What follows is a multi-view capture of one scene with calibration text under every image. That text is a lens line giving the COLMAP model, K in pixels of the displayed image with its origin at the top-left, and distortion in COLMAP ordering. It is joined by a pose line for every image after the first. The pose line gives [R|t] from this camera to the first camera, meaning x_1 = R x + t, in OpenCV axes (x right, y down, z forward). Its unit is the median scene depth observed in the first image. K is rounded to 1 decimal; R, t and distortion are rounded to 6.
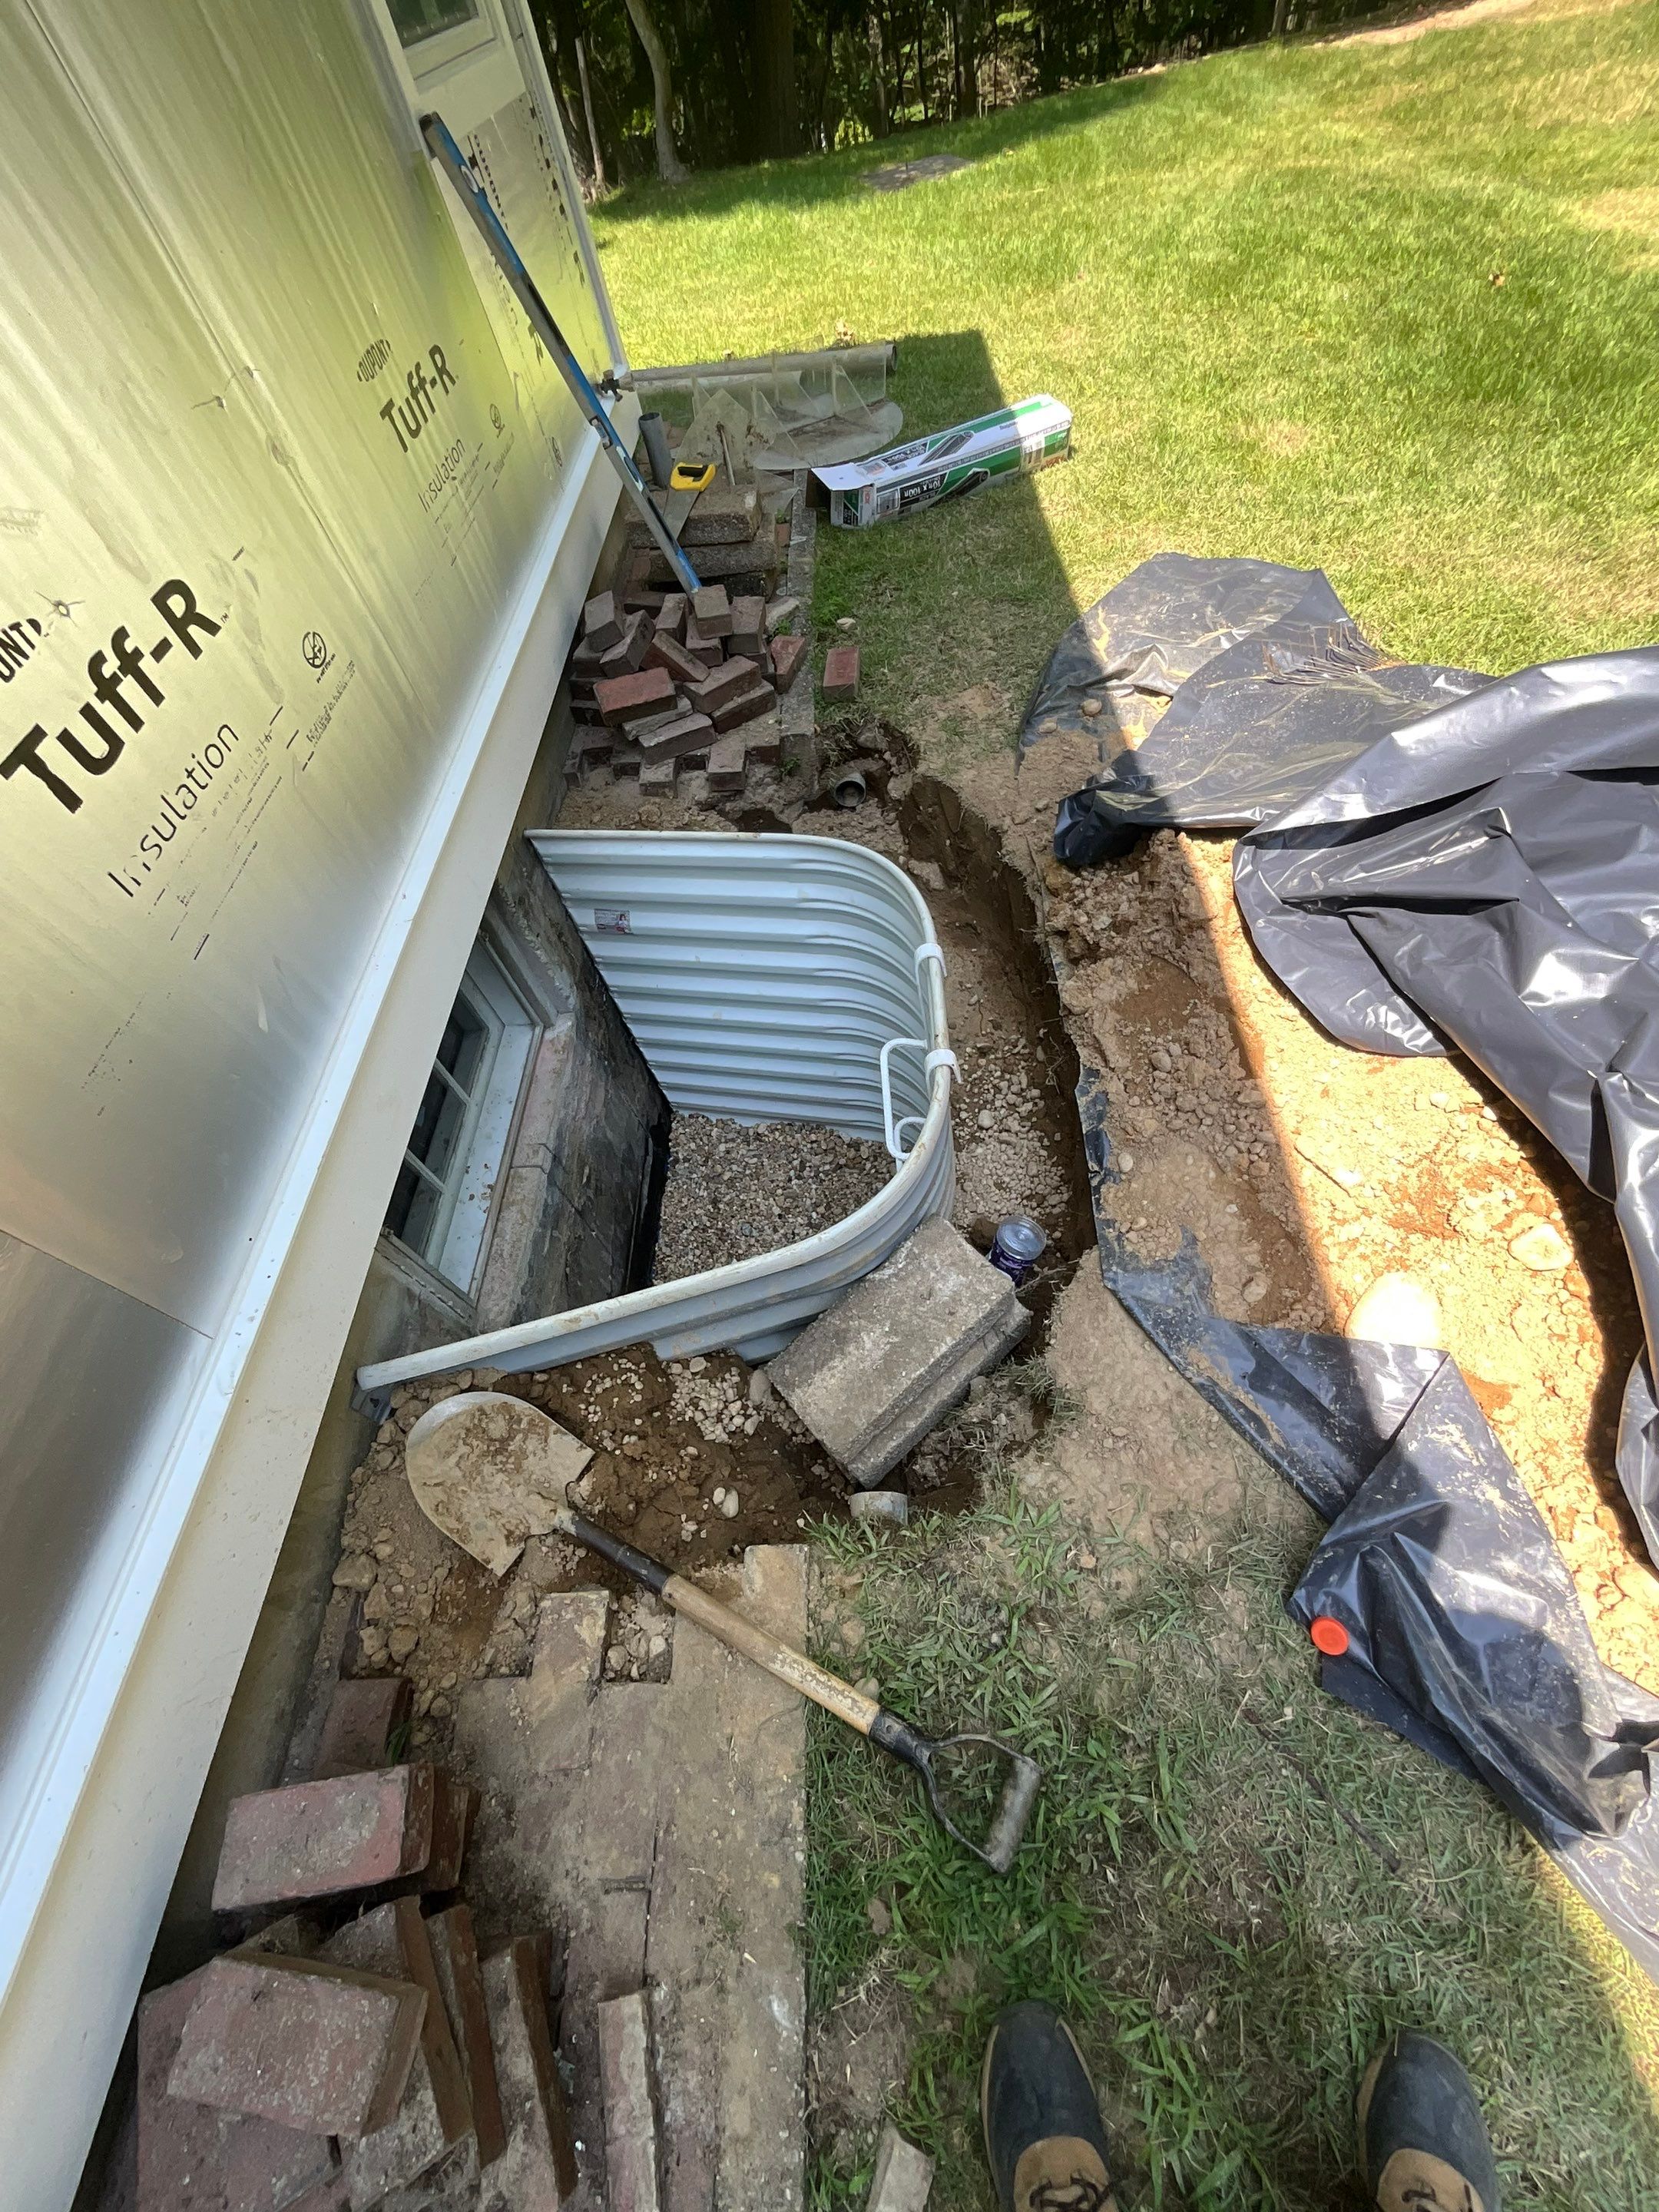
lens RADIAL K [[894.9, 0, 828.0], [0, 894.9, 1104.5], [0, 0, 1]] dist [0.003047, 0.001133]
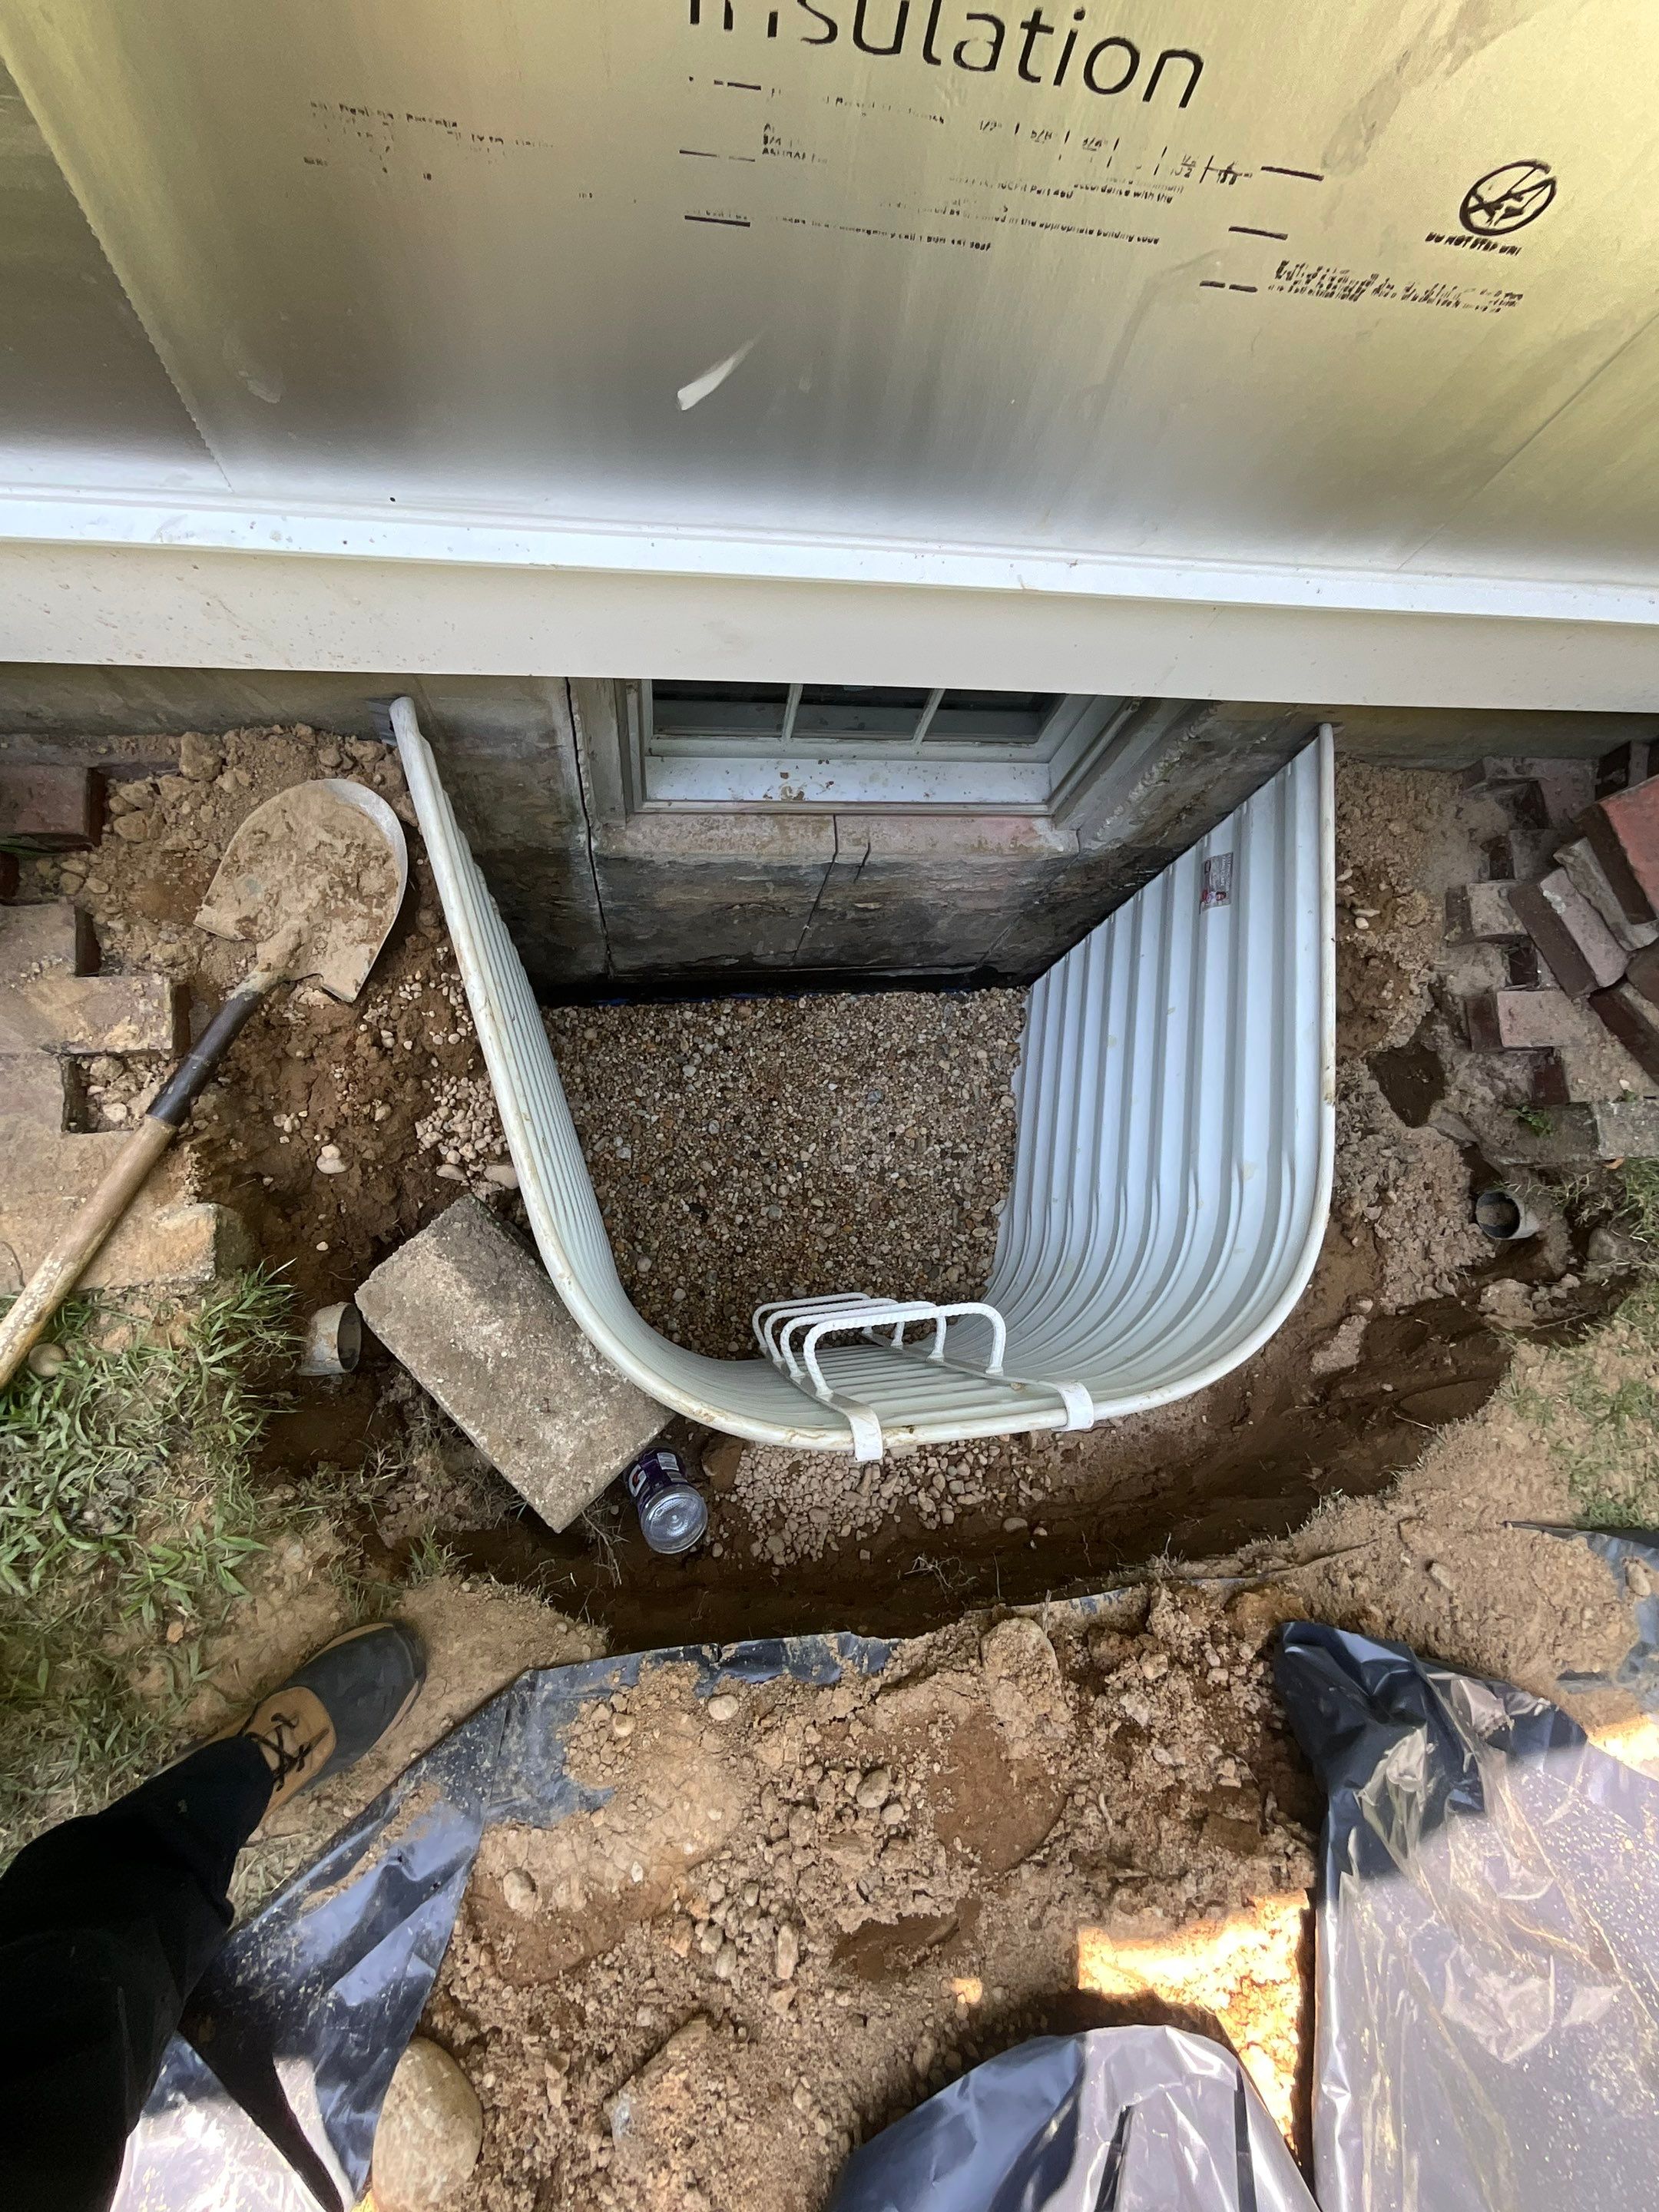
lens RADIAL K [[894.9, 0, 828.0], [0, 894.9, 1106.4], [0, 0, 1]] dist [0.003047, 0.001133]
pose [[0.062752, 0.997242, -0.039624, -0.085307], [-0.905327, 0.073588, 0.418291, -0.293080], [0.420054, 0.009624, 0.907448, 0.358572]]
